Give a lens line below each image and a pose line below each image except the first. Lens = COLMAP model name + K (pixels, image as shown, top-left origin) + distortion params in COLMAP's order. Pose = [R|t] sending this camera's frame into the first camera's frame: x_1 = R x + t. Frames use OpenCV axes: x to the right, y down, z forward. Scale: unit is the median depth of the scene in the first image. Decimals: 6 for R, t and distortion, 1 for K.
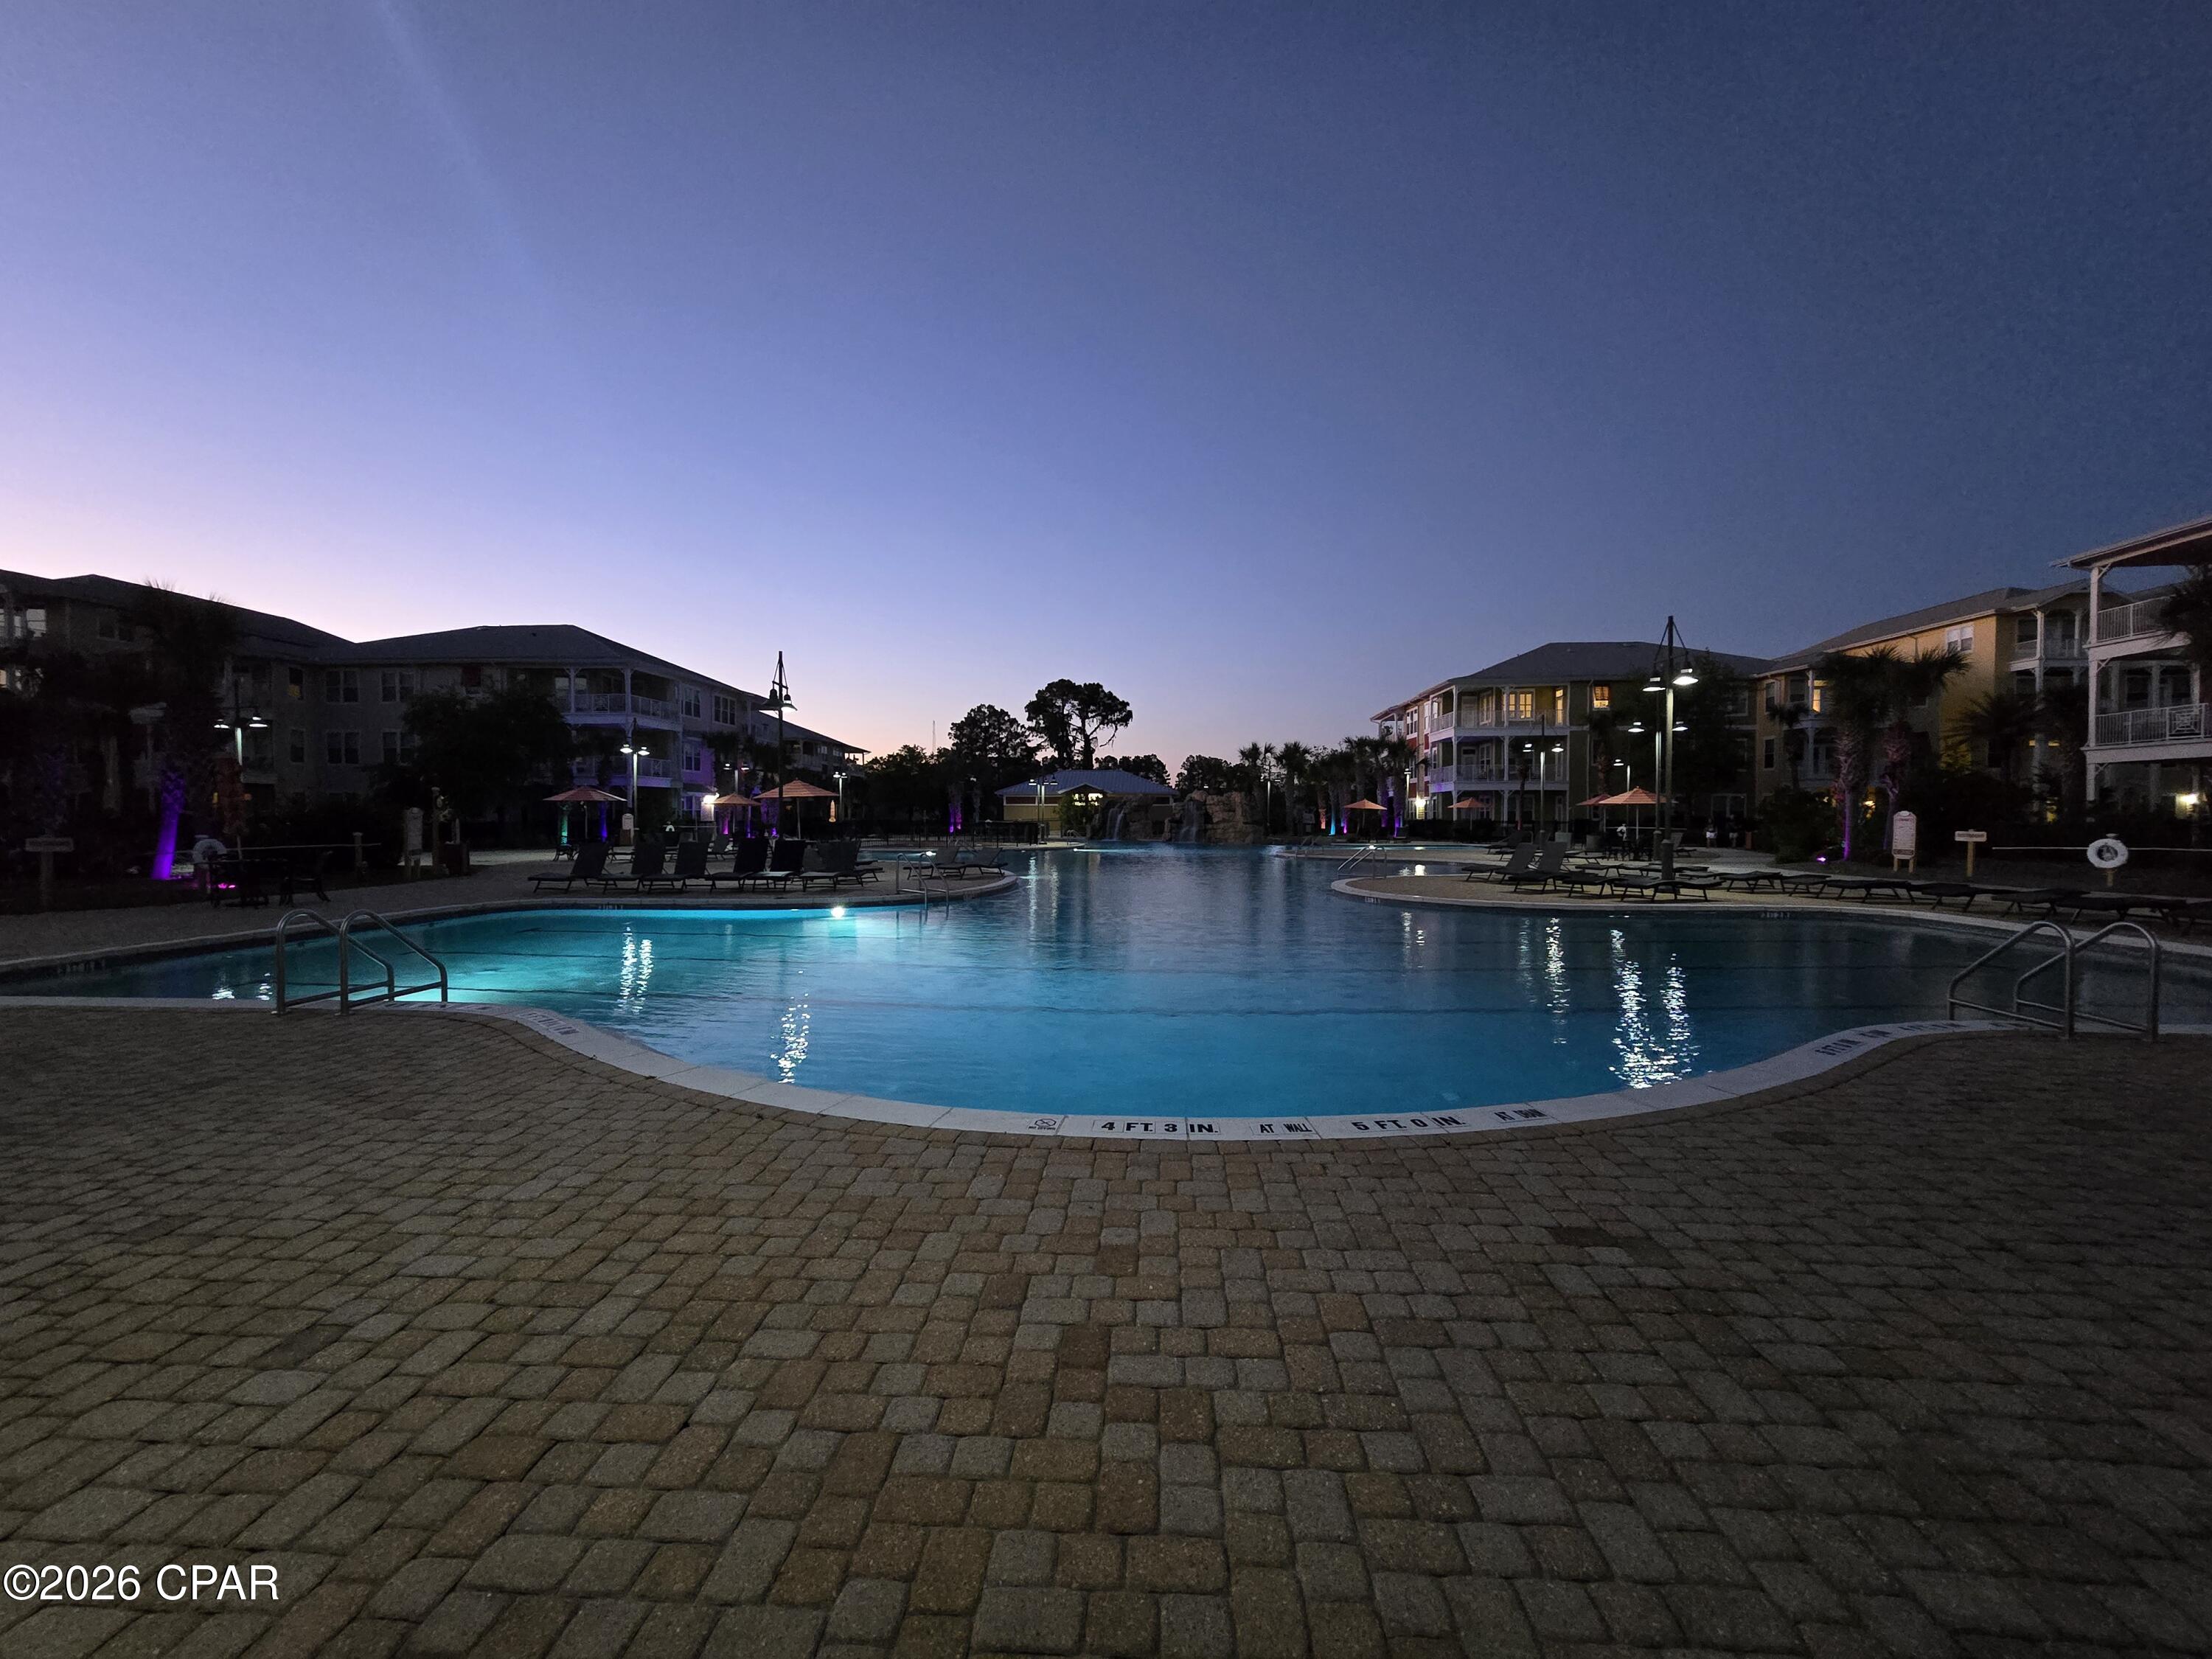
lens RADIAL K [[909.2, 0, 1110.9], [0, 909.2, 832.6], [0, 0, 1]] dist [-0.000536, -0.000093]
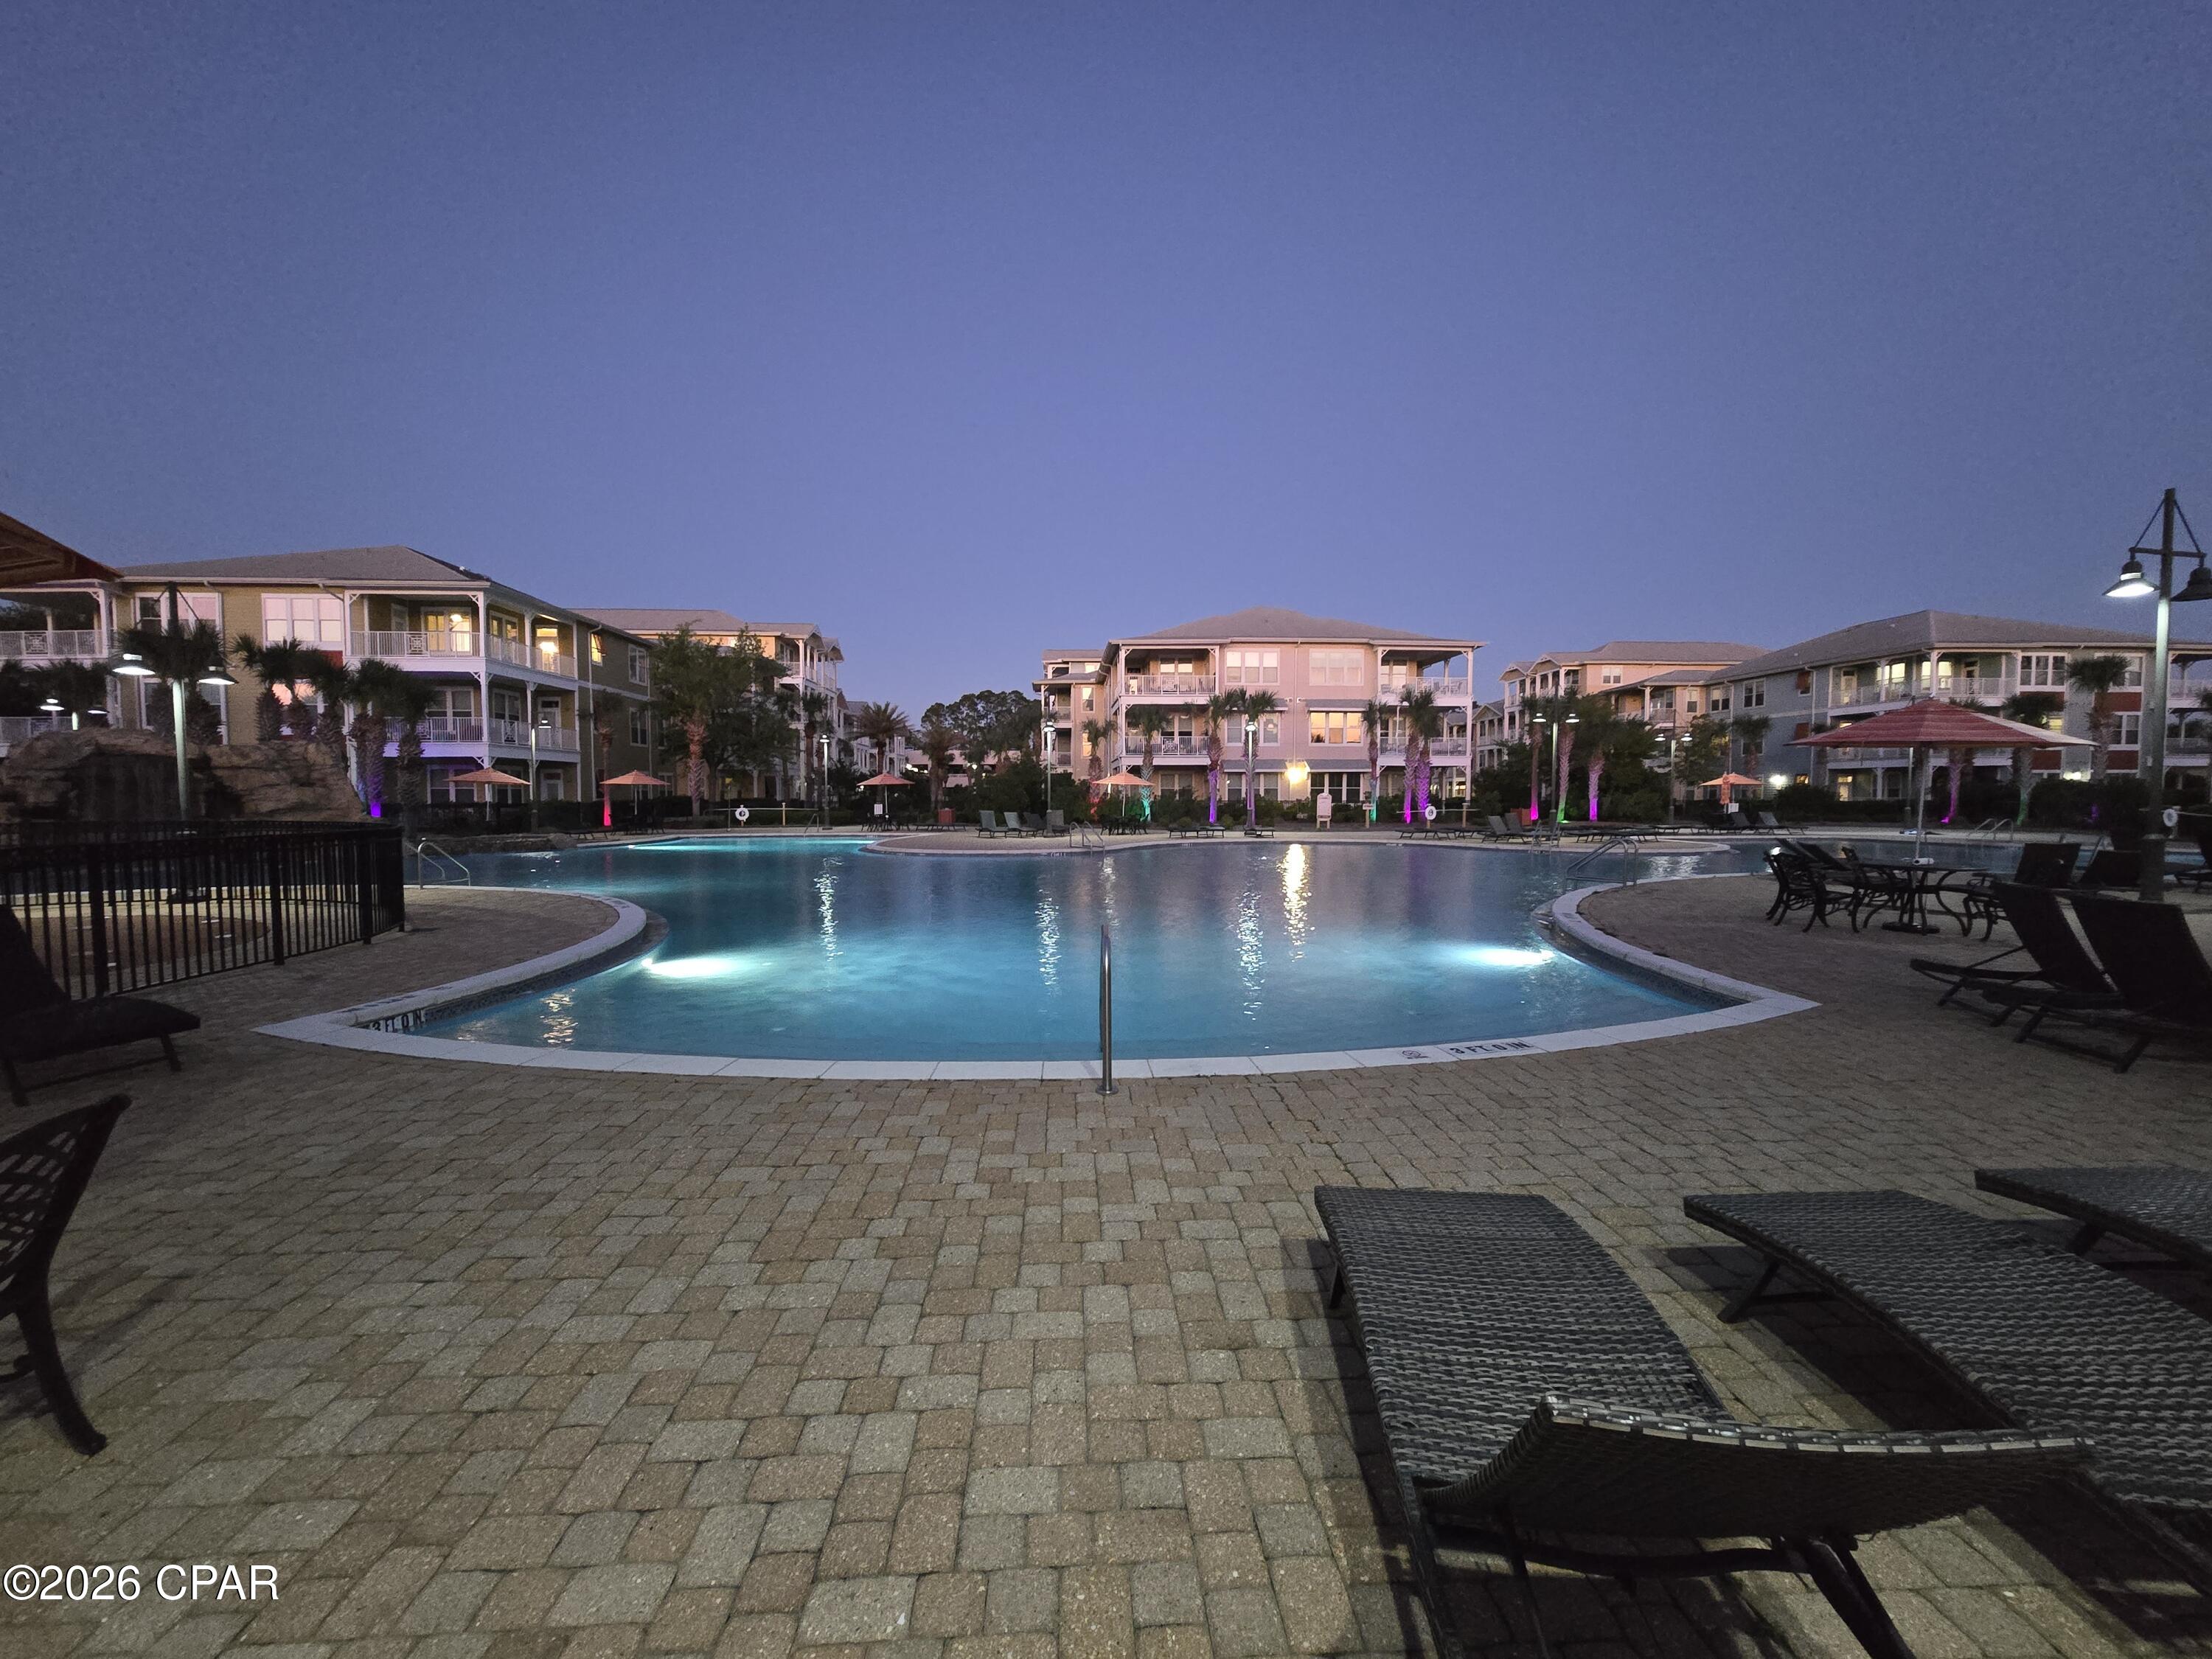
lens RADIAL K [[909.2, 0, 1110.9], [0, 909.2, 832.6], [0, 0, 1]] dist [-0.000536, -0.000093]
pose [[-0.112507, -0.037809, 0.992931, -0.342011], [0.019485, 0.999000, 0.040248, -0.010766], [-0.993460, 0.023876, -0.111658, 0.692550]]
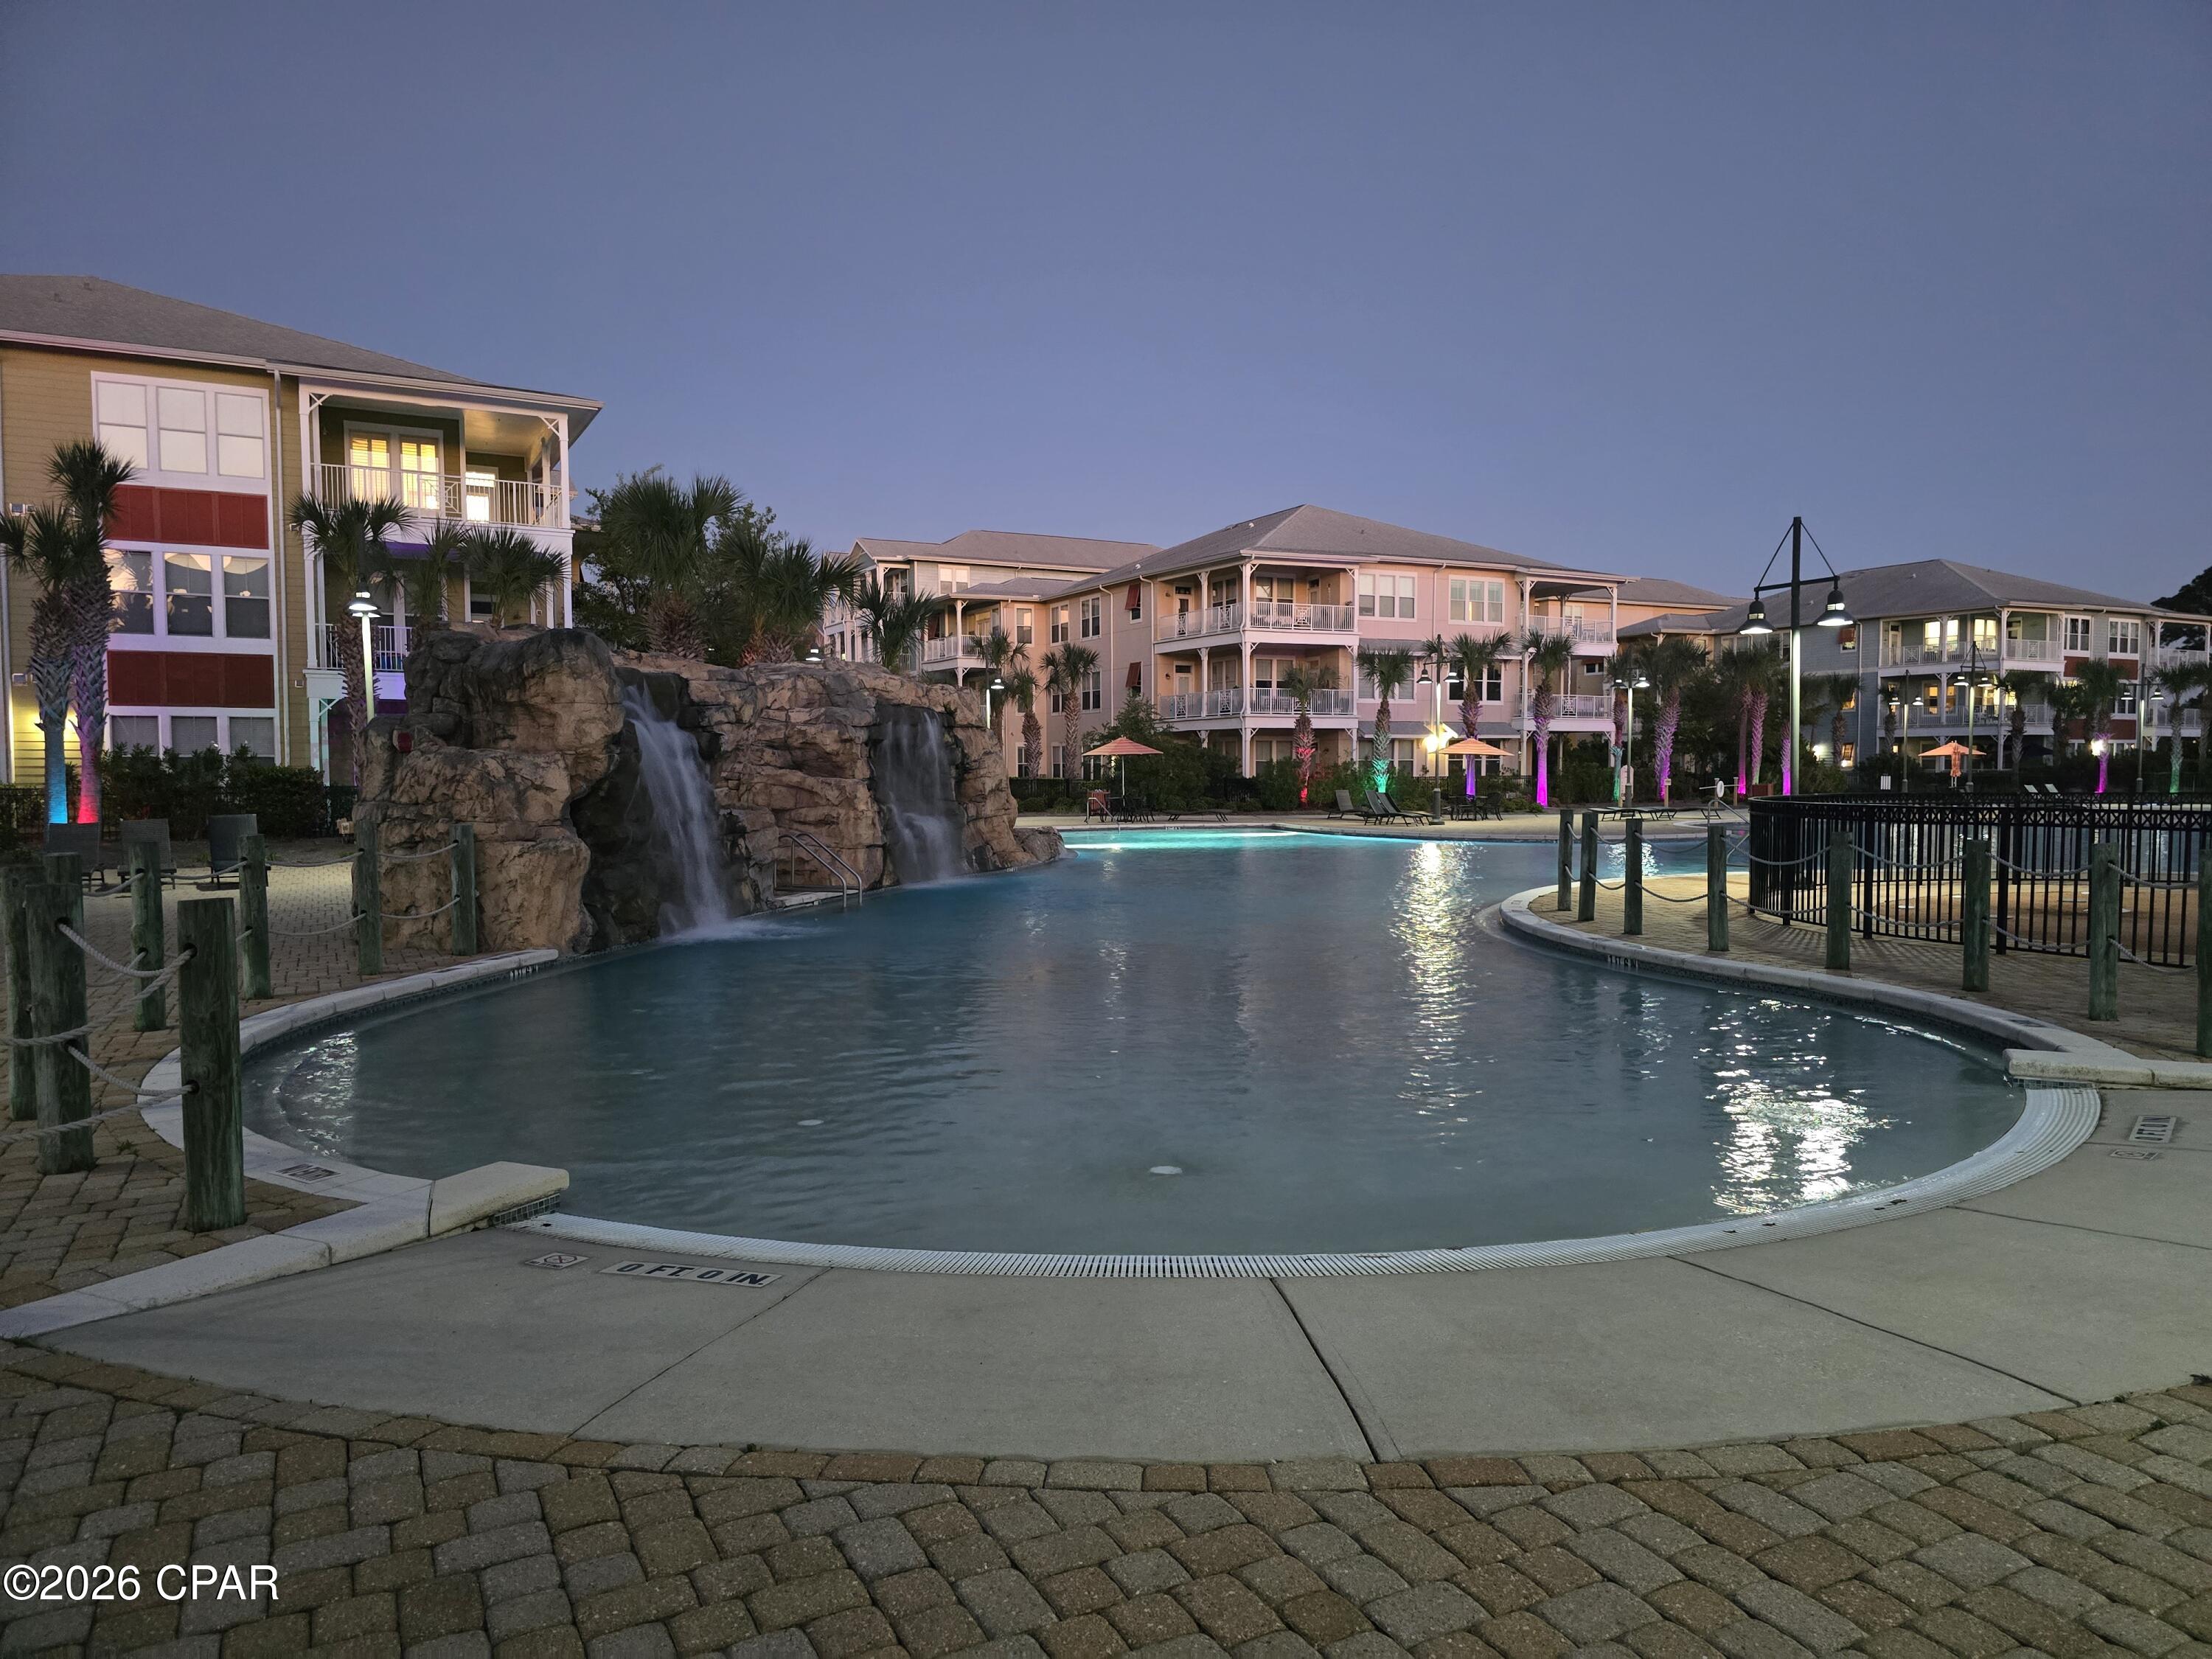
lens RADIAL K [[1484.9, 0, 1105.1], [0, 1484.9, 837.9], [0, 0, 1]] dist [0.103314, -0.108581]
pose [[-0.515029, -0.034895, 0.856462, -0.286838], [0.018899, 0.998466, 0.052046, -0.020377], [-0.856965, 0.042991, -0.513579, 1.236733]]
